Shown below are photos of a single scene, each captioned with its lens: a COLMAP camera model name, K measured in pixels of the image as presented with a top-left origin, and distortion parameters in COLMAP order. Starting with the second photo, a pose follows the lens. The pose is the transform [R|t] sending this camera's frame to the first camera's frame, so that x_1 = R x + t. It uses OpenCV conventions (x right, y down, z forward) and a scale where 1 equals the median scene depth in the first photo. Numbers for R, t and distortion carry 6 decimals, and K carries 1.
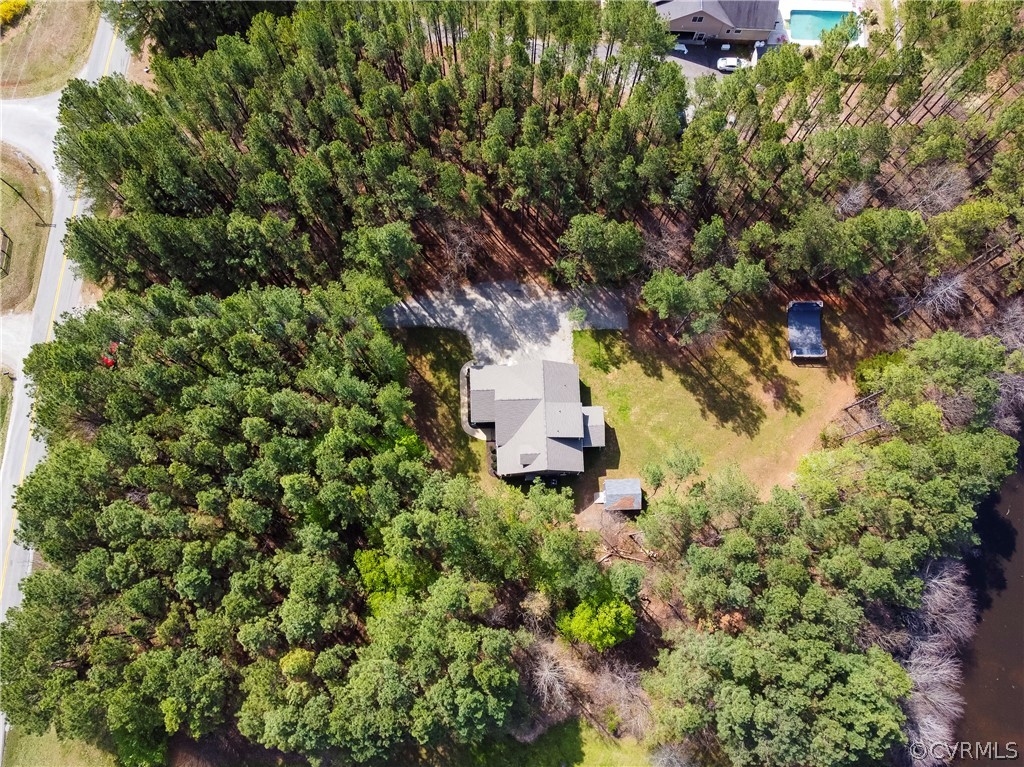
lens RADIAL K [[856.7, 0, 512.6], [0, 856.7, 388.1], [0, 0, 1]] dist [0.017386, 0.011312]
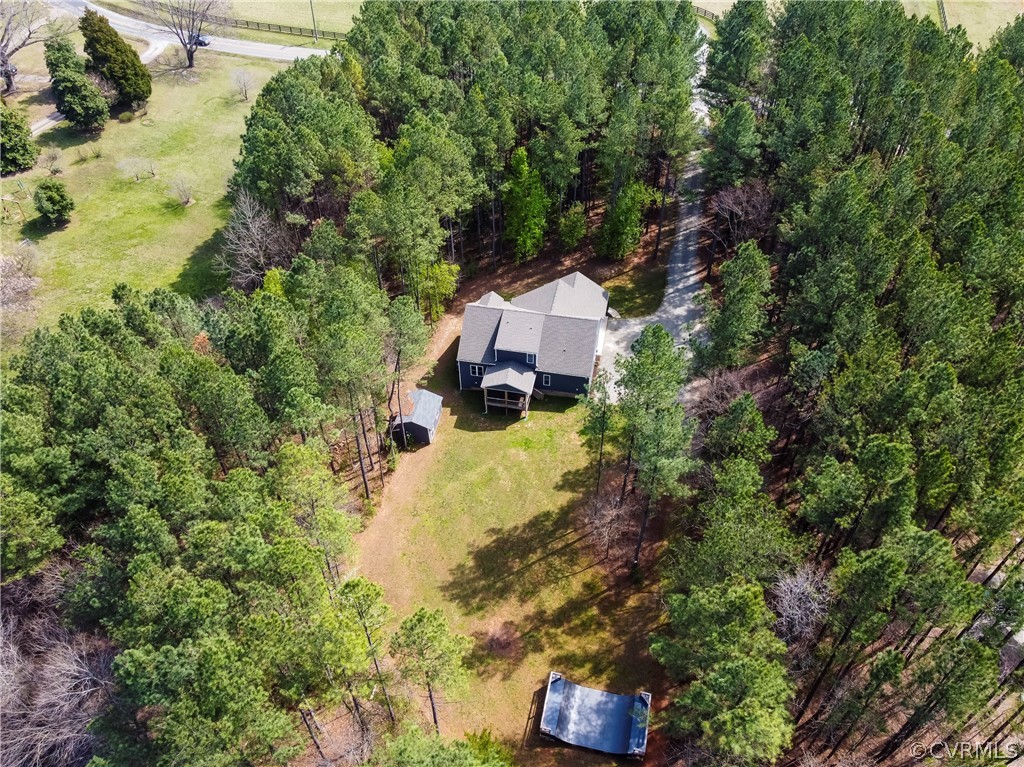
lens RADIAL K [[778.4, 0, 504.4], [0, 778.4, 386.5], [0, 0, 1]] dist [0.013987, 0.012585]
pose [[-0.240959, 0.683043, -0.689487, 0.637767], [-0.946996, -0.009954, 0.321091, -0.196057], [0.212456, 0.730311, 0.649237, 0.577028]]
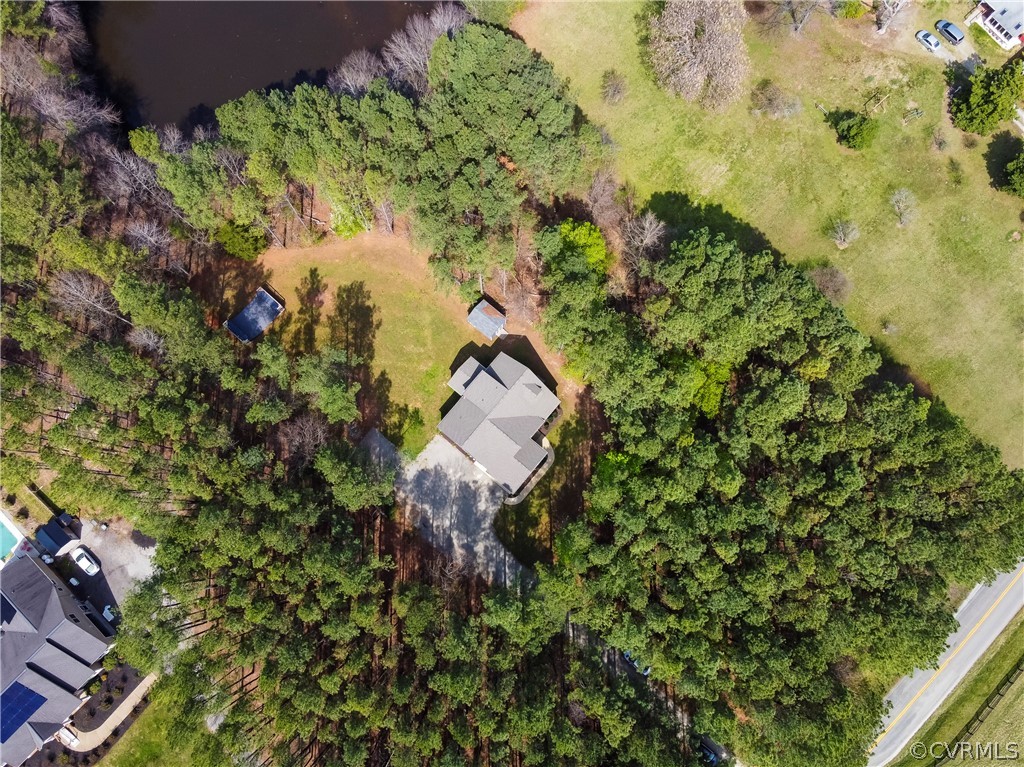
lens RADIAL K [[778.4, 0, 501.8], [0, 778.4, 380.0], [0, 0, 1]] dist [0.013987, 0.012585]
pose [[-0.741513, -0.661927, 0.109593, -0.056628], [0.653662, -0.675887, 0.340446, -0.285598], [-0.151278, 0.324081, 0.933856, 0.073569]]
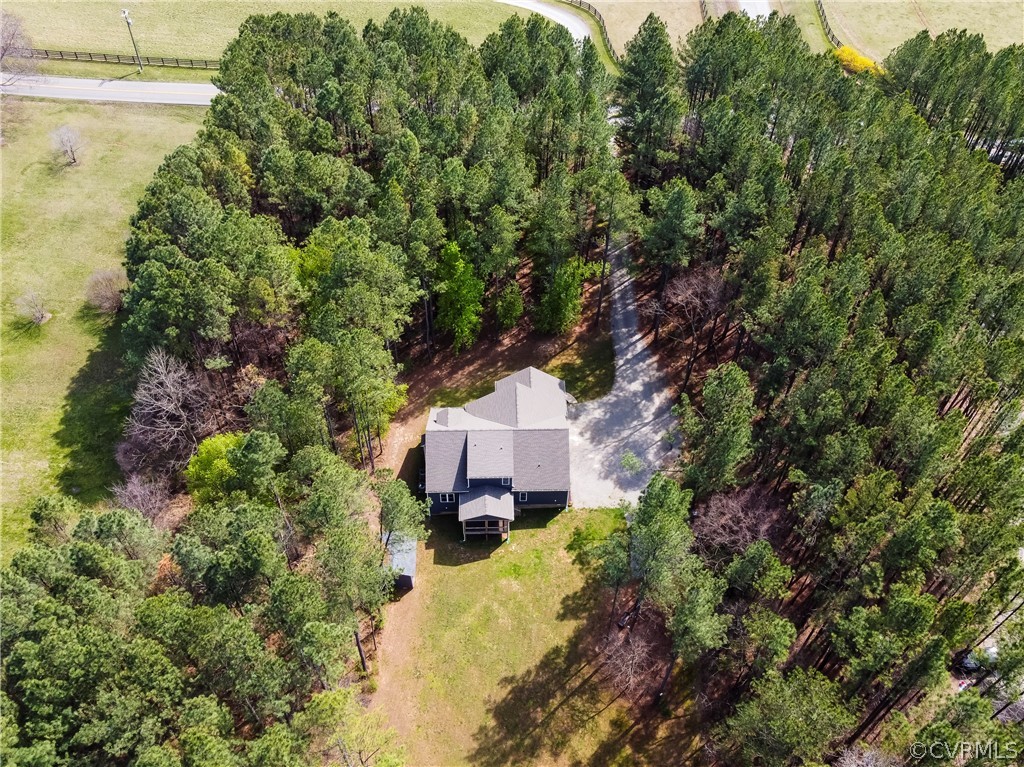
lens RADIAL K [[856.7, 0, 528.2], [0, 856.7, 394.0], [0, 0, 1]] dist [0.017386, 0.011312]
pose [[-0.001185, 0.754189, -0.656656, 0.547103], [-0.983955, 0.116277, 0.135324, -0.111444], [0.178414, 0.646281, 0.741950, 0.418698]]
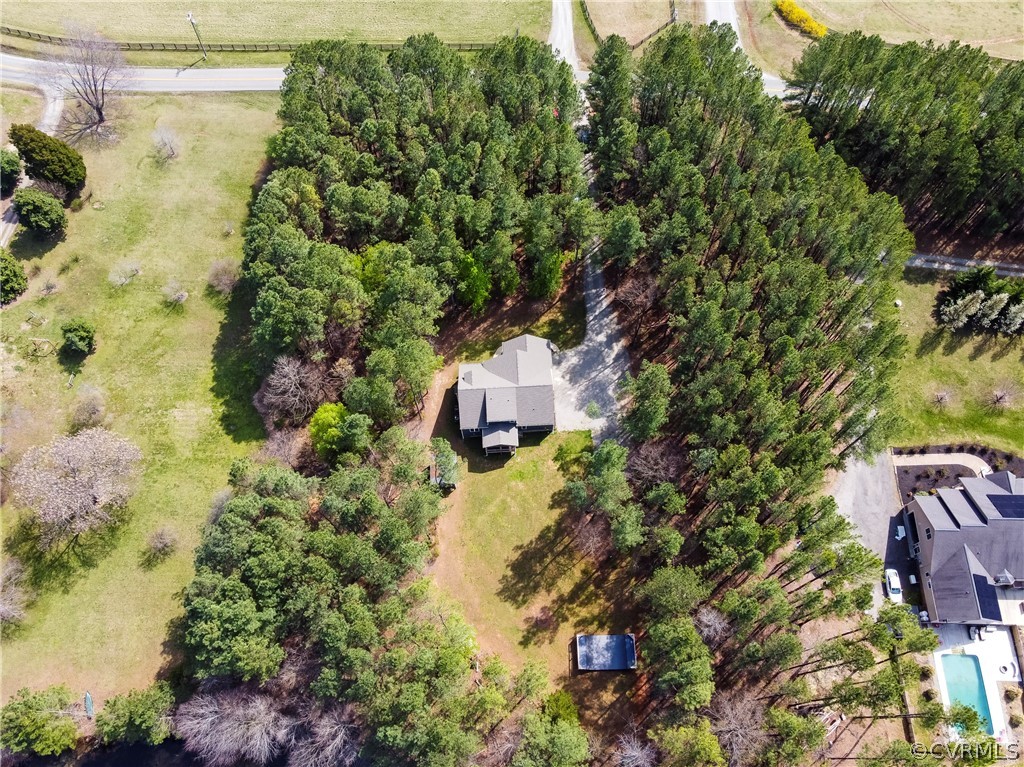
lens RADIAL K [[778.4, 0, 502.3], [0, 778.4, 389.3], [0, 0, 1]] dist [0.013987, 0.012585]
pose [[0.007485, 0.904571, -0.426258, 0.513766], [-0.972346, 0.106090, 0.208060, -0.194532], [0.233427, 0.412913, 0.880349, 0.063355]]
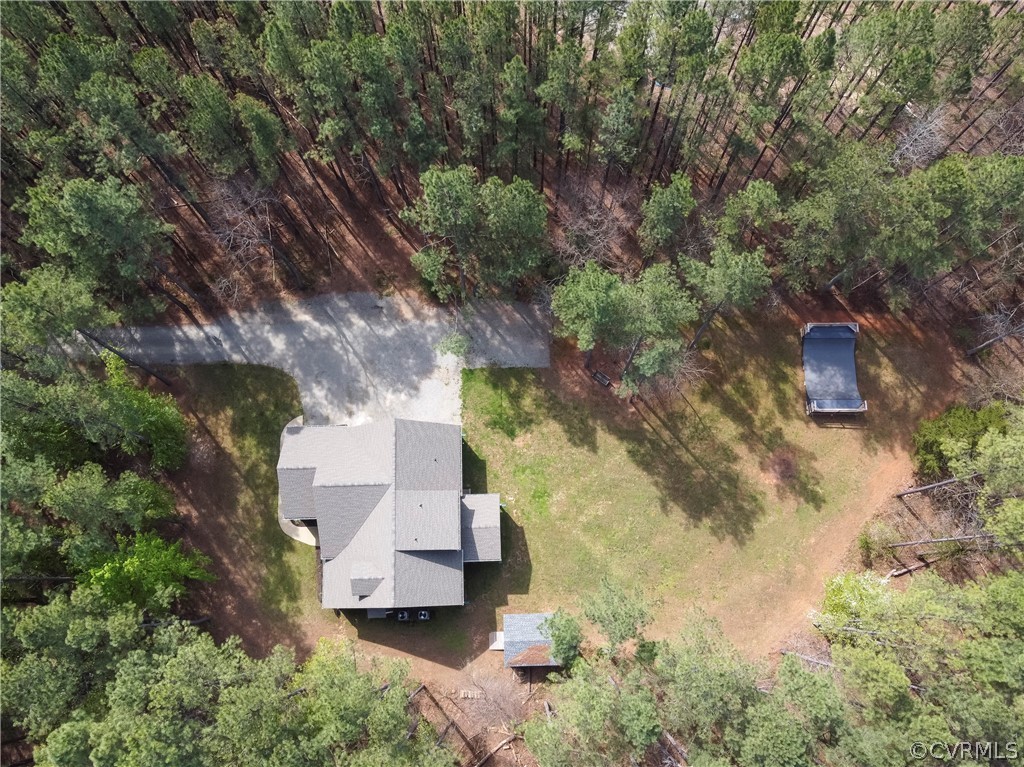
lens RADIAL K [[778.4, 0, 496.6], [0, 778.4, 410.7], [0, 0, 1]] dist [0.013987, 0.012585]
pose [[0.999460, 0.000708, -0.032851, 0.132870], [-0.001343, 0.999812, -0.019325, -0.030708], [0.032831, 0.019358, 0.999273, 0.476914]]
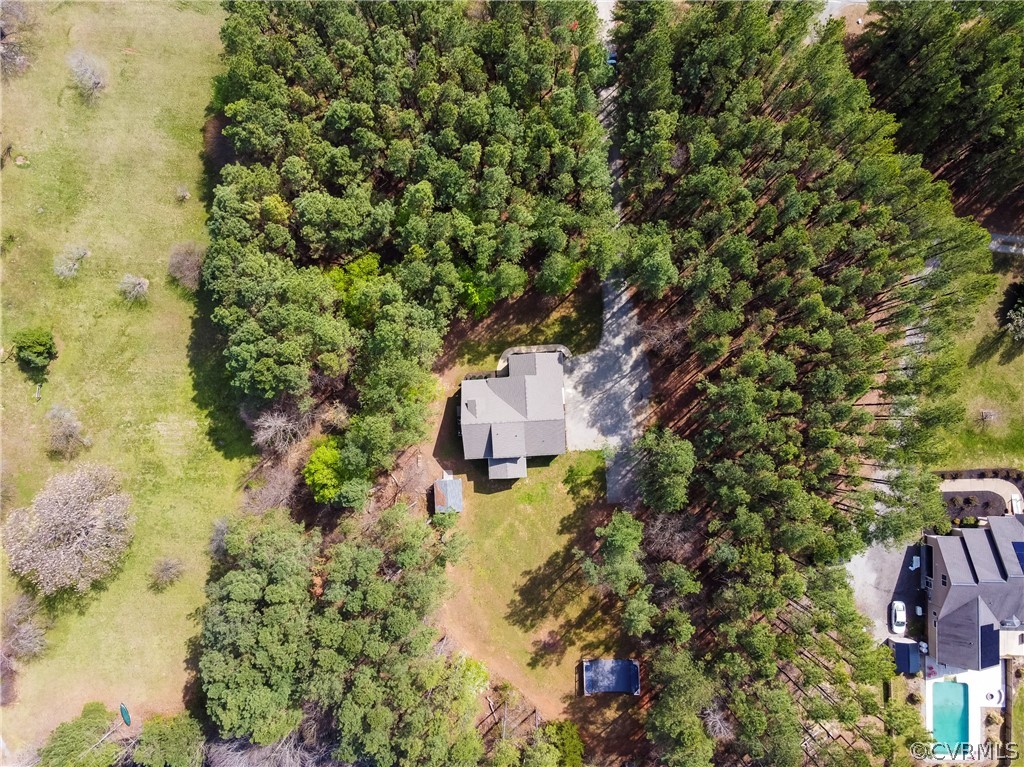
lens RADIAL K [[778.4, 0, 501.2], [0, 778.4, 381.5], [0, 0, 1]] dist [0.013987, 0.012585]
pose [[0.017060, 0.998038, -0.060240, 0.047973], [-0.971216, 0.030857, 0.236193, -0.196016], [0.237588, 0.054477, 0.969837, 0.045151]]
